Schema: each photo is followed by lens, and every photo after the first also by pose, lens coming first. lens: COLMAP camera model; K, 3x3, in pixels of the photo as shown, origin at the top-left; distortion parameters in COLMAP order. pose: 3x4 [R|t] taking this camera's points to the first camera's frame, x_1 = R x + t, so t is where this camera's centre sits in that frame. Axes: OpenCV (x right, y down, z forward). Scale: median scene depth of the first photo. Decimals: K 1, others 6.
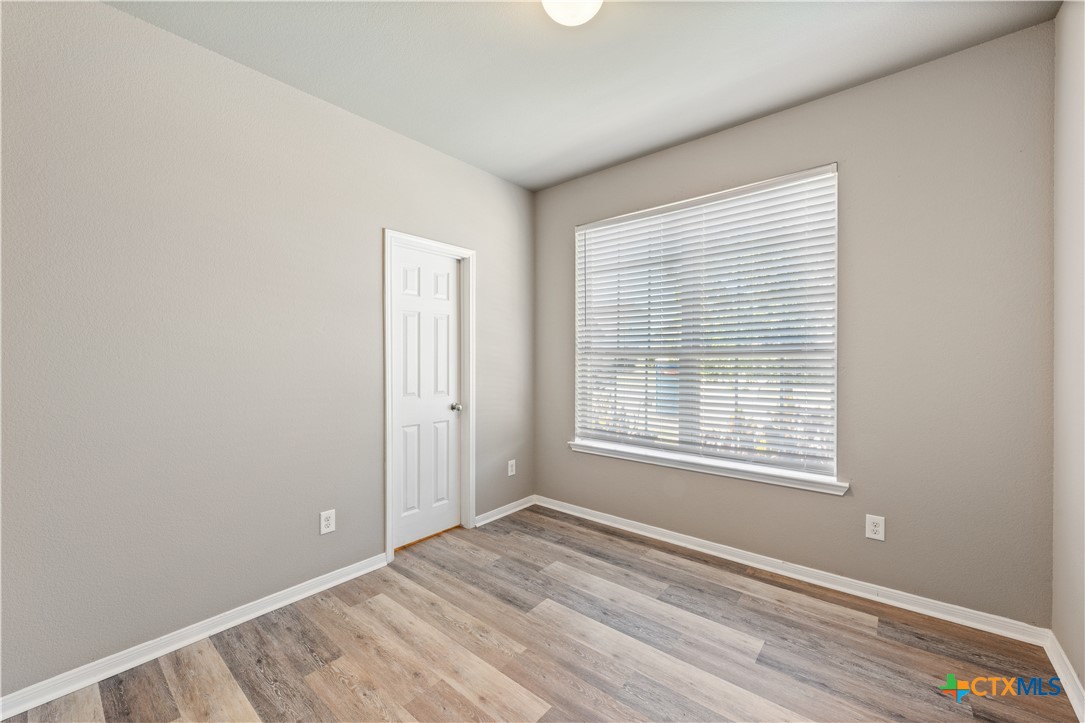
lens RADIAL K [[430.6, 0, 542.5], [0, 430.6, 361.5], [0, 0, 1]] dist [0.001096, 0.000235]
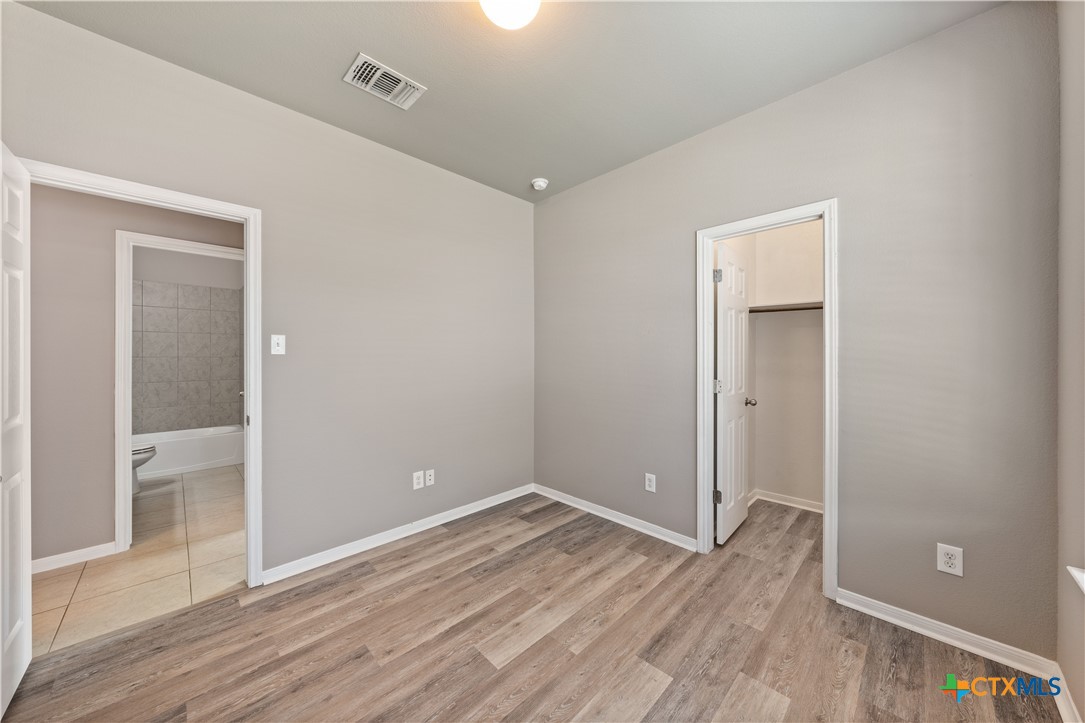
lens RADIAL K [[376.6, 0, 546.6], [0, 376.6, 351.7], [0, 0, 1]] dist [-0.001171, -0.000120]
pose [[-0.087827, -0.006158, -0.996117, 0.693050], [-0.006222, 0.999965, -0.005633, -0.008231], [0.996116, 0.005703, -0.087862, 0.852483]]
